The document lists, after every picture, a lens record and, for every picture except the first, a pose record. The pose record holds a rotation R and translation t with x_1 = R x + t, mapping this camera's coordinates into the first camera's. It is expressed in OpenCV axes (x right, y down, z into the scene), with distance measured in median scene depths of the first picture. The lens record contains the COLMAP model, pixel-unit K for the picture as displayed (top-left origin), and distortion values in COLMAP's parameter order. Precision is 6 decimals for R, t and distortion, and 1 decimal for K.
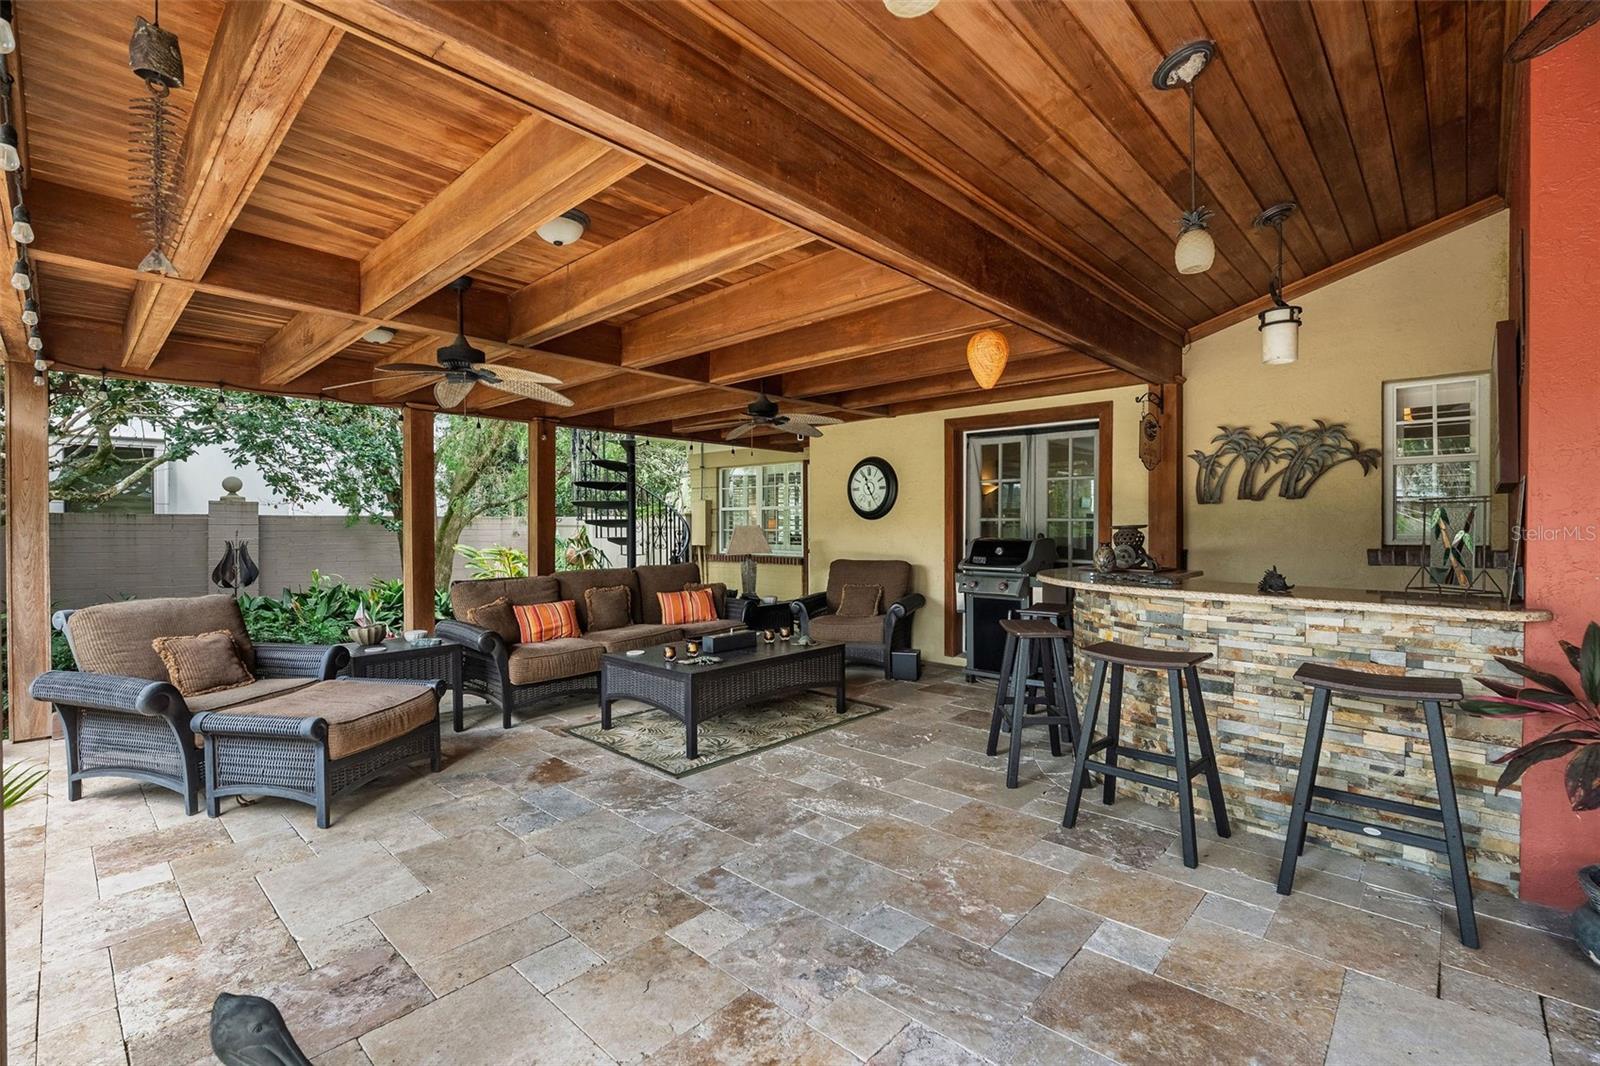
lens RADIAL K [[713.6, 0, 798.0], [0, 713.6, 531.4], [0, 0, 1]] dist [-0.007054, 0.000685]
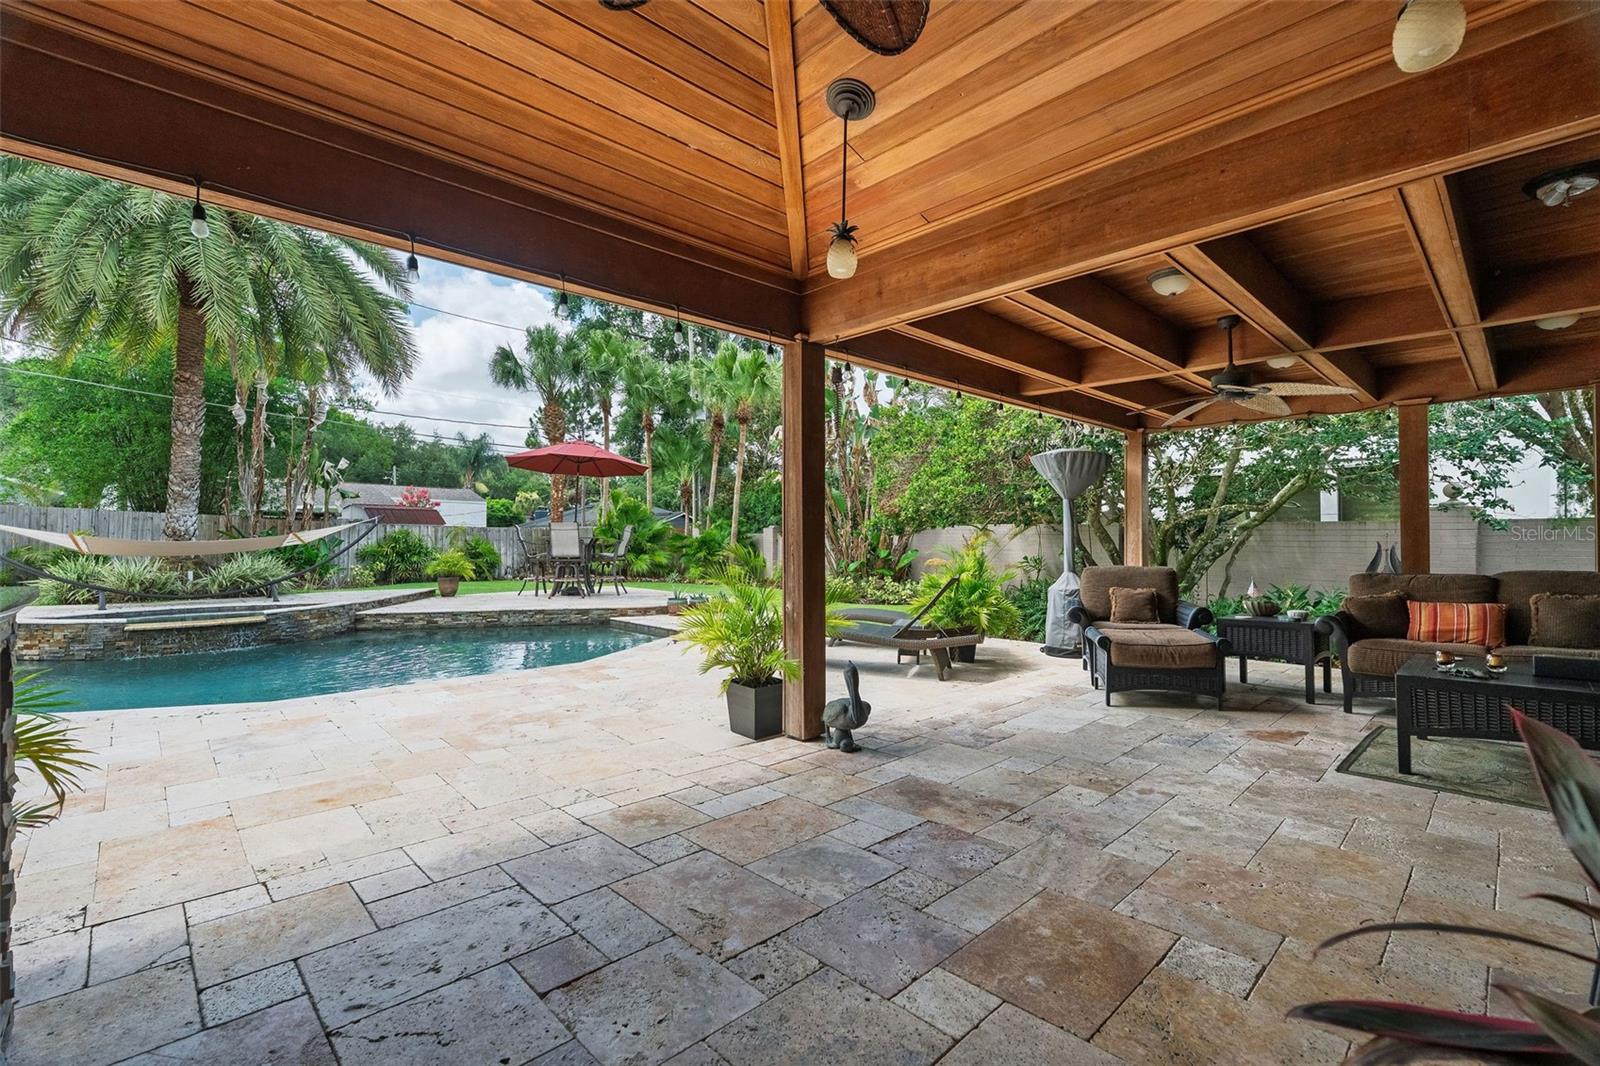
lens RADIAL K [[704.9, 0, 799.5], [0, 704.9, 531.8], [0, 0, 1]] dist [-0.007081, 0.000725]
pose [[-0.052834, -0.013010, -0.998519, 0.810673], [-0.007782, 0.999890, -0.012616, 0.043042], [0.998573, 0.007104, -0.052929, 0.327984]]
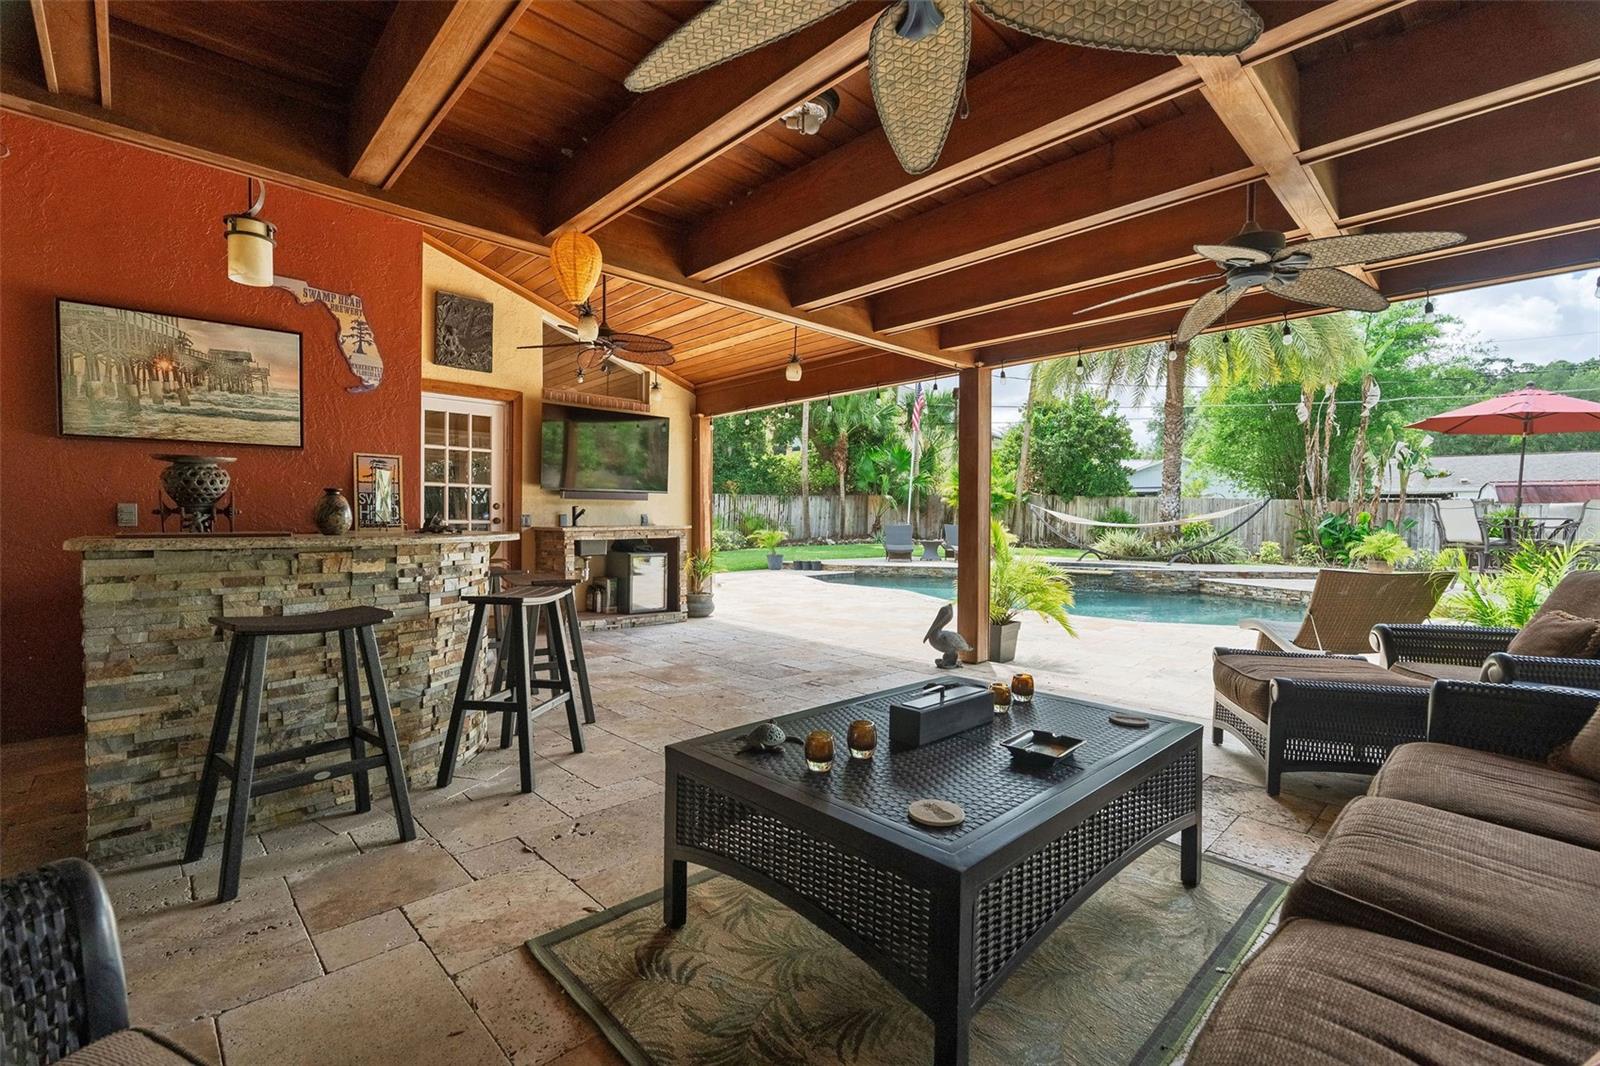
lens RADIAL K [[697.6, 0, 796.2], [0, 697.6, 532.4], [0, 0, 1]] dist [-0.008618, 0.000124]
pose [[-0.998720, -0.009196, 0.049736, -0.032998], [-0.007824, 0.999586, 0.027694, 0.038615], [-0.049970, 0.027269, -0.998378, 1.833378]]
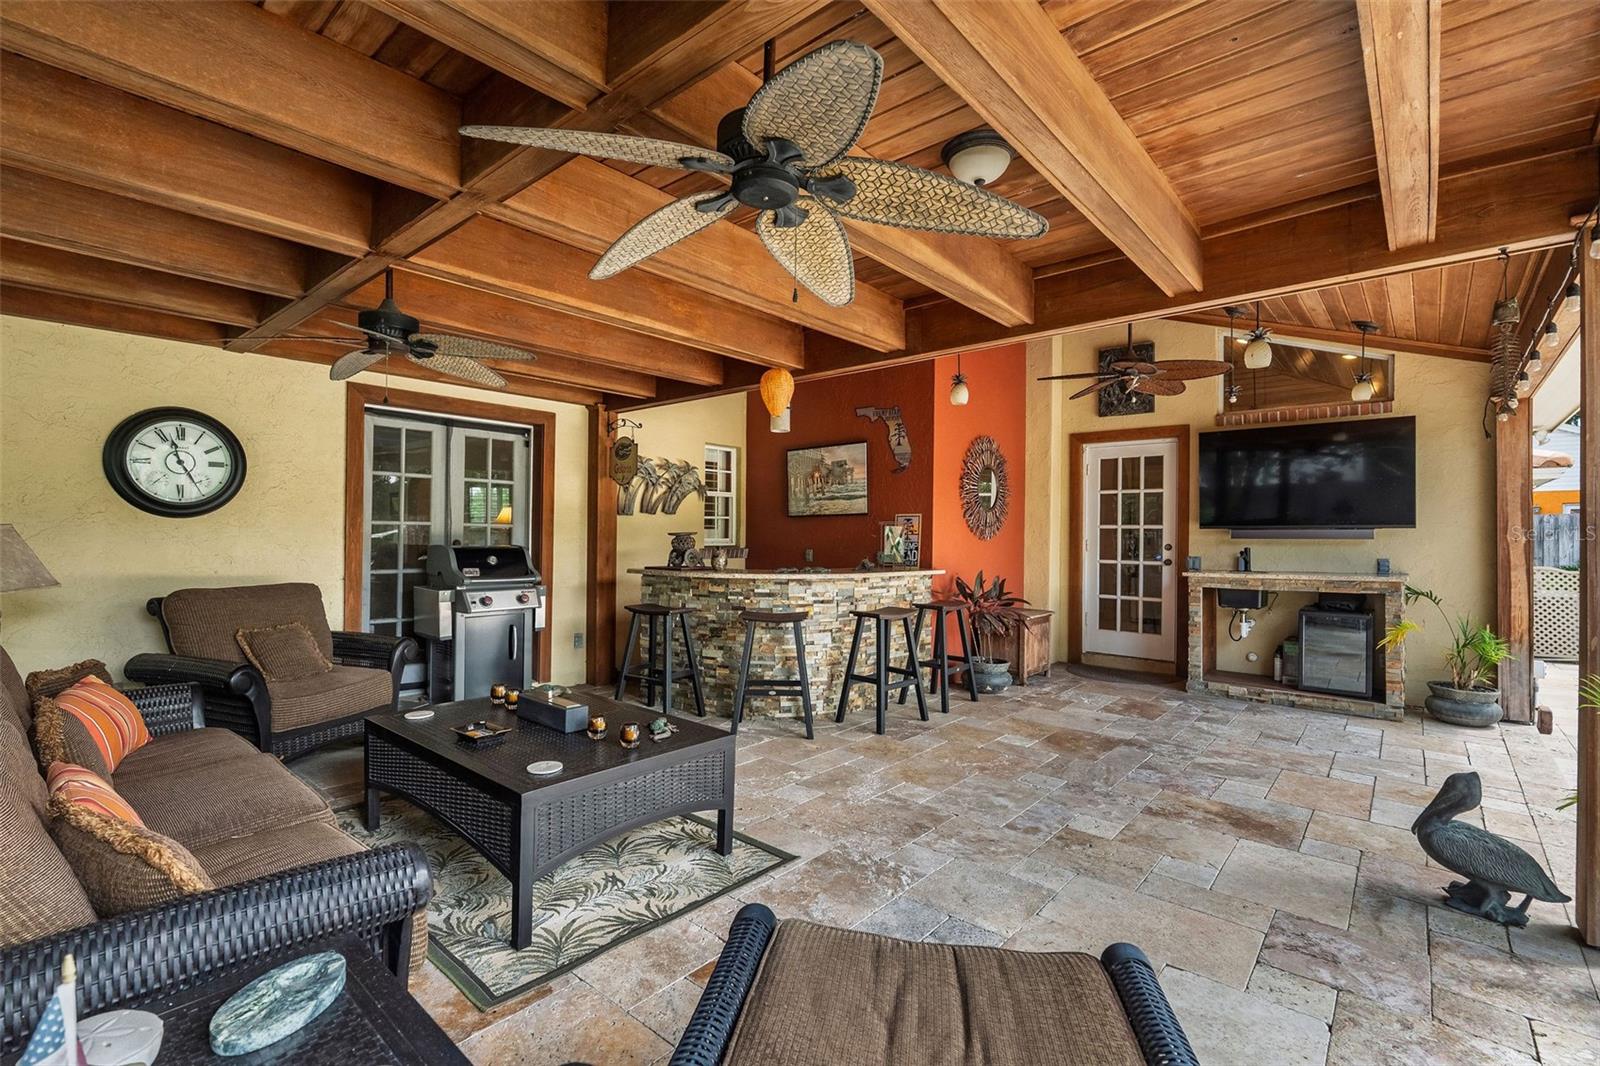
lens RADIAL K [[718.9, 0, 797.4], [0, 718.9, 529.3], [0, 0, 1]] dist [-0.011129, 0.000400]
pose [[-0.039133, 0.010607, 0.999178, -0.948466], [0.000292, 0.999944, -0.010604, -0.001000], [-0.999234, -0.000123, -0.039134, 1.031584]]
